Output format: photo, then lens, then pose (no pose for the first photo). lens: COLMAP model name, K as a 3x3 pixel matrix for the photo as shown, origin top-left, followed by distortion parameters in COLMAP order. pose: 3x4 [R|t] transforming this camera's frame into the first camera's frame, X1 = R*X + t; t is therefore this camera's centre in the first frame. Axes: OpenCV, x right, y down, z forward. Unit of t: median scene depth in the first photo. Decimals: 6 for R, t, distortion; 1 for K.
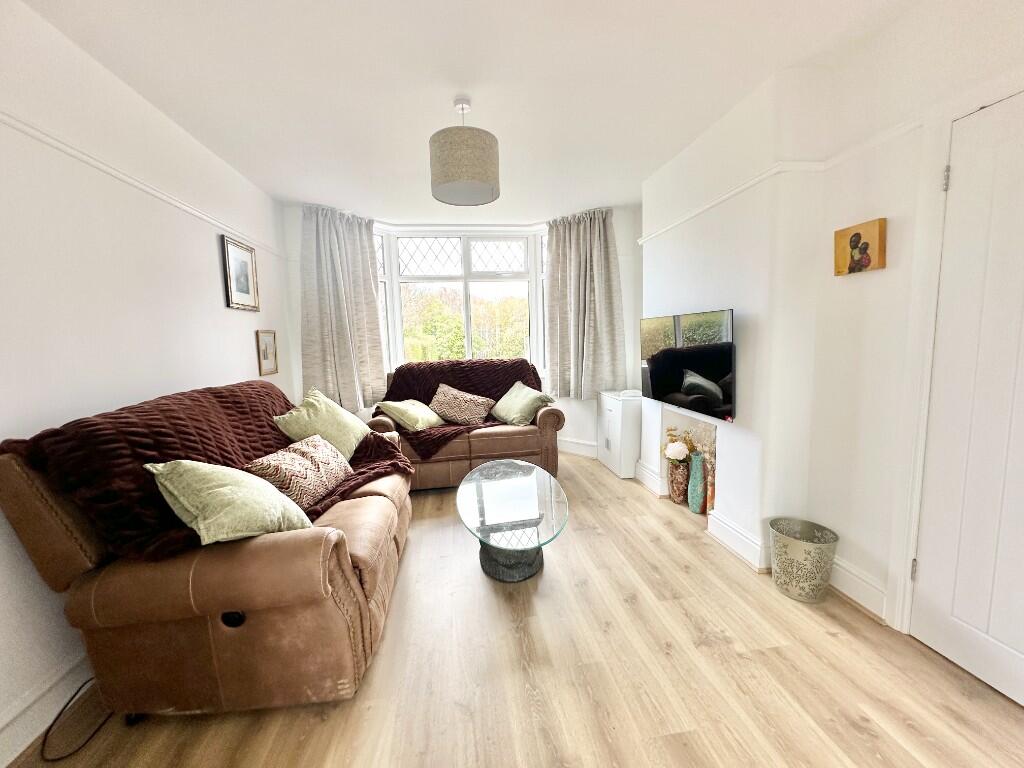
lens RADIAL K [[407.2, 0, 513.6], [0, 407.2, 384.1], [0, 0, 1]] dist [-0.000979, -0.000197]
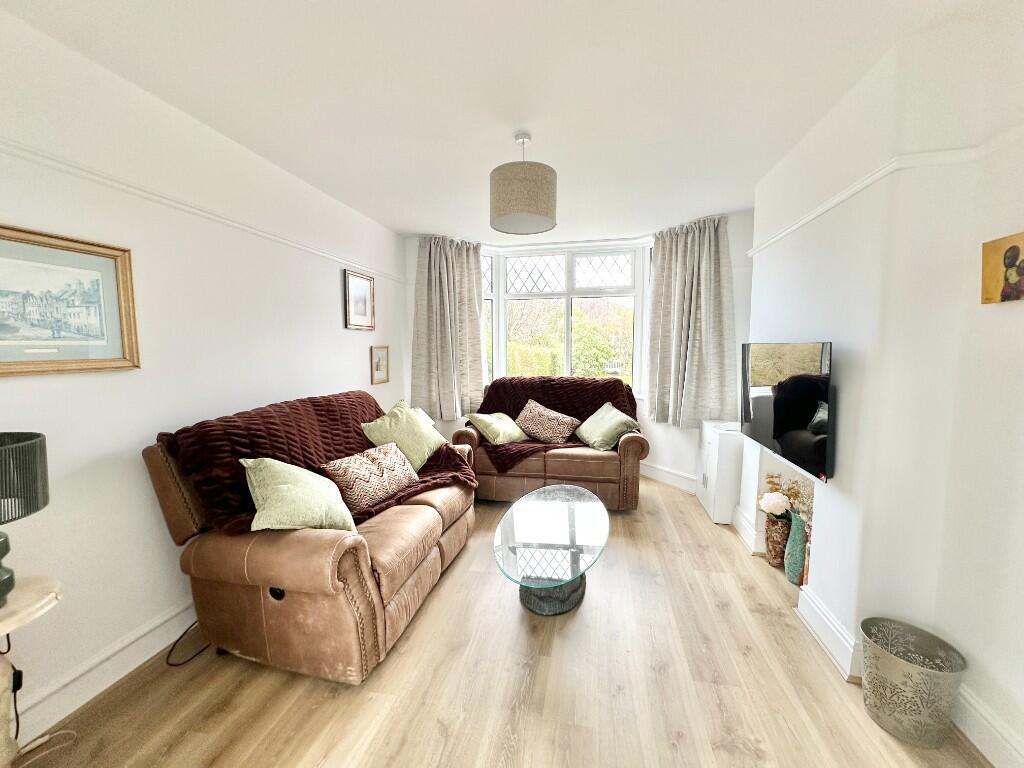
lens RADIAL K [[408.0, 0, 512.0], [0, 408.0, 384.0], [0, 0, 1]] dist [-0.001685, 0.000104]
pose [[0.939140, 0.057235, -0.338732, 0.156377], [-0.062137, 0.998061, -0.003635, -0.041861], [0.337867, 0.024461, 0.940876, 0.024022]]
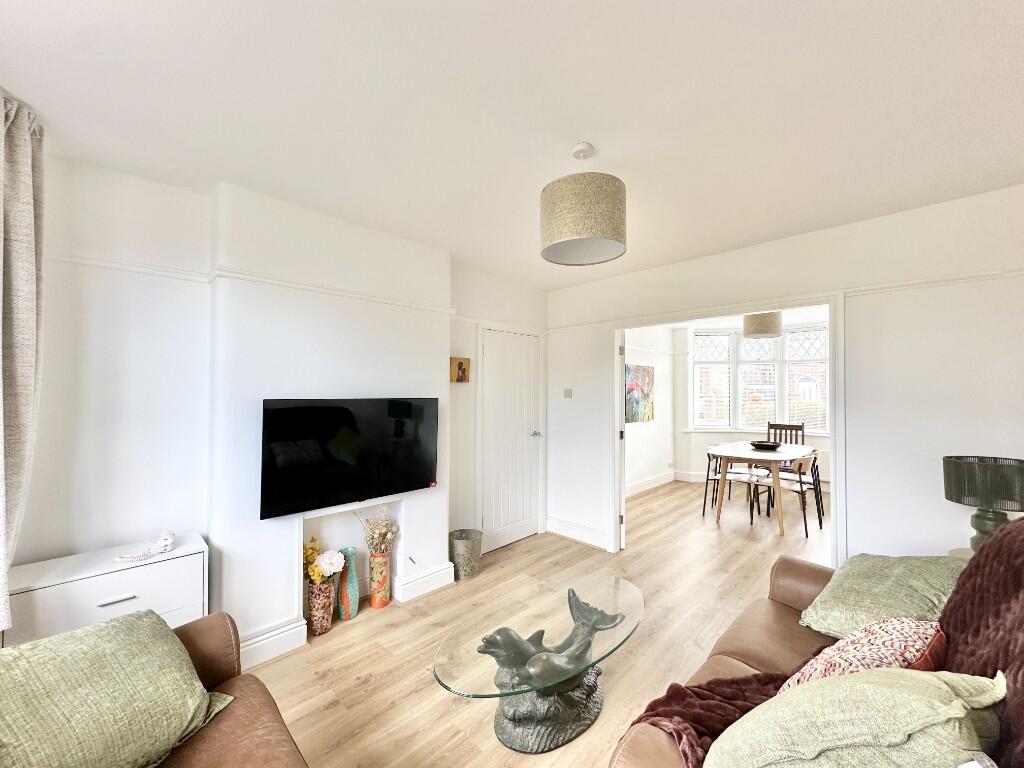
lens RADIAL K [[411.0, 0, 512.8], [0, 411.0, 386.8], [0, 0, 1]] dist [0.000918, 0.000016]
pose [[-0.609525, 0.039504, 0.791782, -0.462561], [0.105241, 0.993950, 0.031426, -0.164864], [-0.785750, 0.102483, -0.609995, 1.127714]]
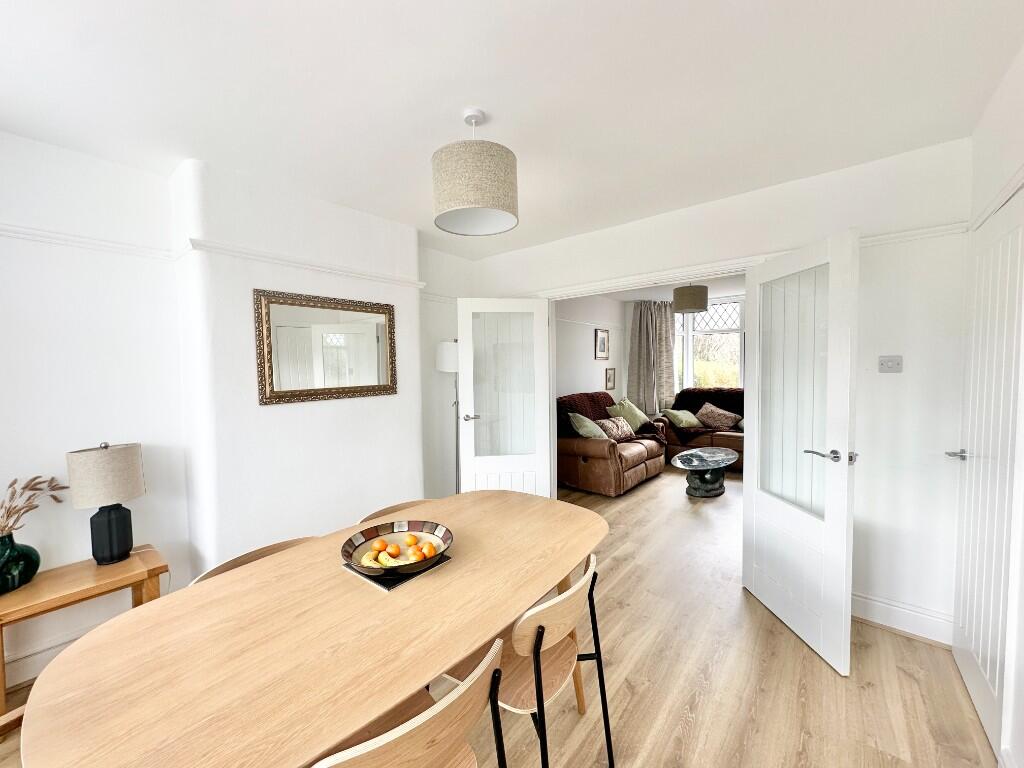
lens RADIAL K [[406.4, 0, 512.0], [0, 406.4, 384.0], [0, 0, 1]] dist [-0.002435, -0.000250]
pose [[0.673473, 0.051929, -0.737385, 0.580491], [-0.089809, 0.995888, -0.011891, 0.018138], [0.733736, 0.074233, 0.675368, -0.755164]]
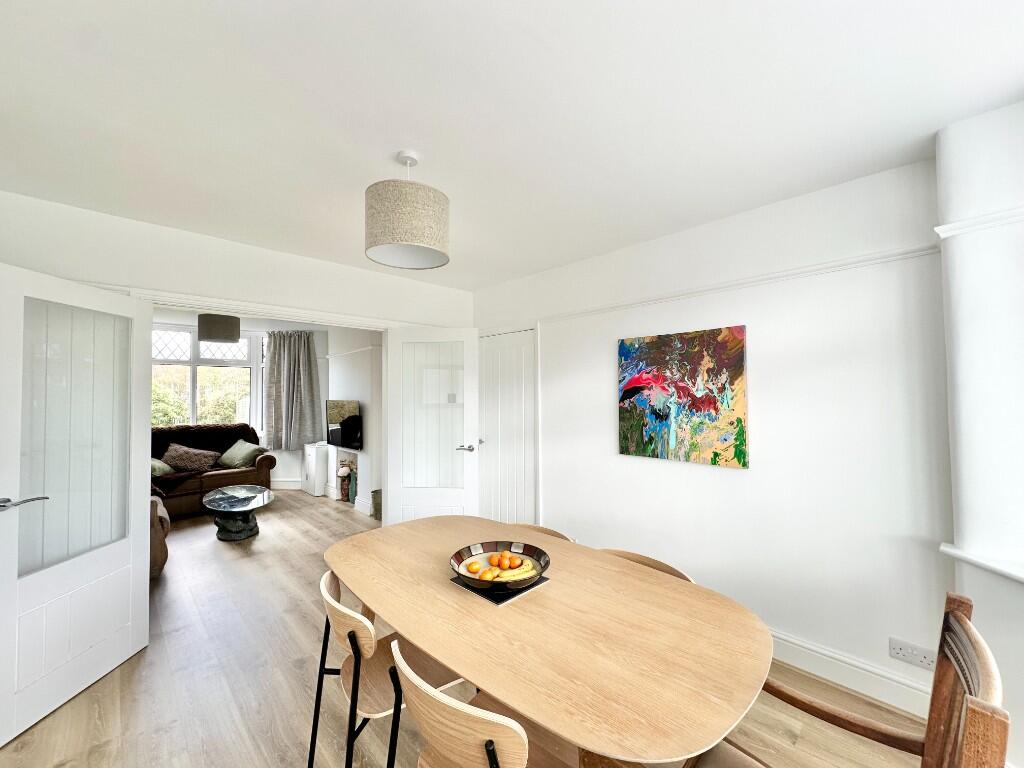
lens RADIAL K [[406.4, 0, 512.0], [0, 406.4, 384.0], [0, 0, 1]] dist [-0.002435, -0.000250]
pose [[0.807880, 0.039645, 0.588012, -0.083184], [0.050555, 0.989396, -0.136164, 0.056059], [-0.587174, 0.139731, 0.797309, -0.946613]]
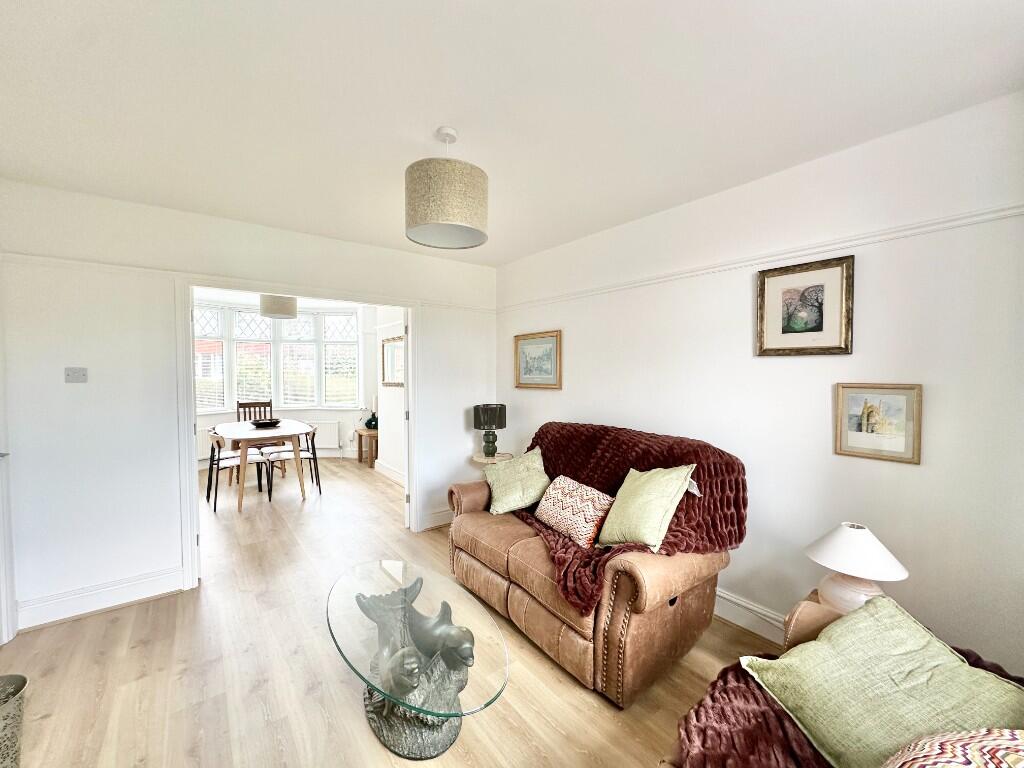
lens RADIAL K [[406.4, 0, 512.0], [0, 406.4, 384.0], [0, 0, 1]] dist [-0.002435, -0.000250]
pose [[-0.870634, 0.043905, -0.489969, 0.124108], [-0.031250, 0.989061, 0.144156, -0.201216], [0.490939, 0.140818, -0.859738, 1.247555]]
